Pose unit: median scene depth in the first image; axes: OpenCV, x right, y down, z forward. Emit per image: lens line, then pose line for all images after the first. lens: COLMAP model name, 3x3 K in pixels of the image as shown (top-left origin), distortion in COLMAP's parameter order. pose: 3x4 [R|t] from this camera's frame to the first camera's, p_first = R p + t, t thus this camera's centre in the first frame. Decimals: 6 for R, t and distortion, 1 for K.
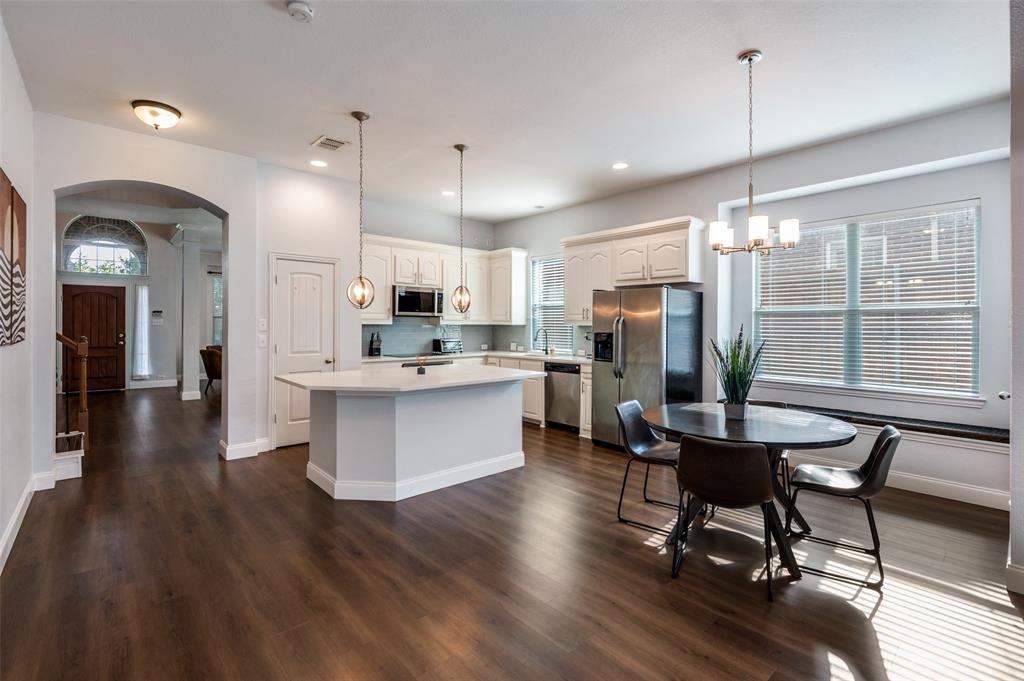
lens RADIAL K [[463.8, 0, 515.0], [0, 463.8, 326.2], [0, 0, 1]] dist [0.000656, -0.000066]
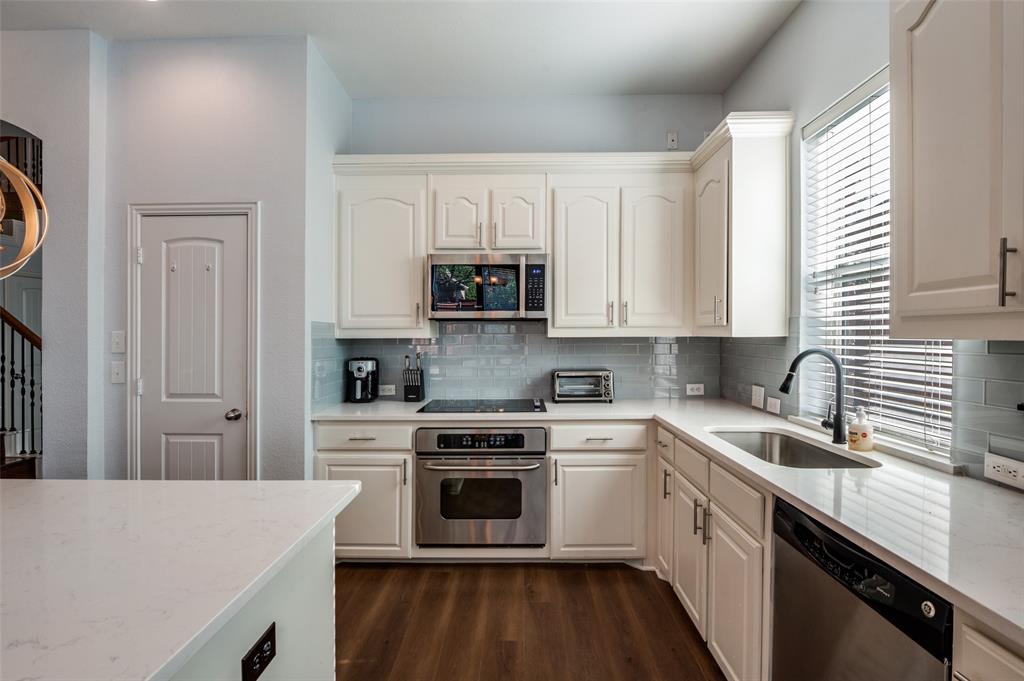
lens RADIAL K [[465.8, 0, 512.0], [0, 465.8, 340.5], [0, 0, 1]] dist [-0.000210, -0.012488]
pose [[0.736053, -0.001267, -0.676923, 0.124802], [0.005219, 0.999979, 0.003803, -0.003137], [0.676904, -0.006332, 0.736044, 0.732025]]
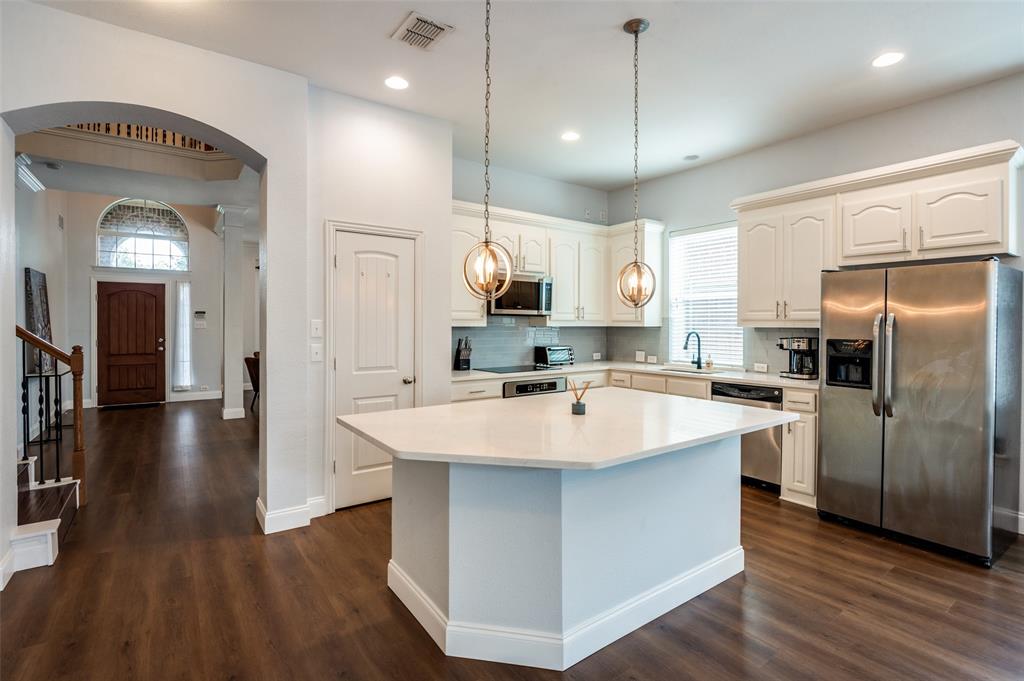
lens RADIAL K [[482.5, 0, 512.4], [0, 482.5, 328.4], [0, 0, 1]] dist [-0.002511, -0.000309]
pose [[0.994015, -0.002177, -0.109220, -0.147527], [0.002429, 0.999995, 0.002175, -0.002868], [0.109215, -0.002427, 0.994015, 0.268116]]
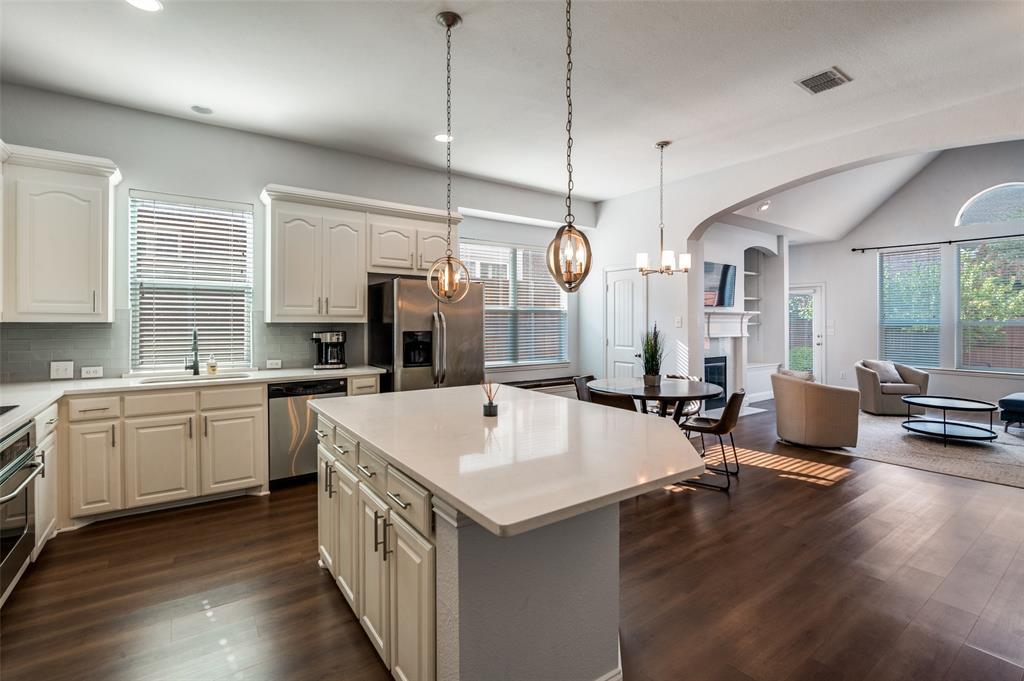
lens RADIAL K [[467.2, 0, 514.1], [0, 467.2, 320.3], [0, 0, 1]] dist [-0.000556, -0.013442]
pose [[0.109527, -0.003743, 0.993977, -0.497332], [0.003343, 0.999989, 0.003397, -0.006443], [-0.993978, 0.002951, 0.109538, 0.615352]]
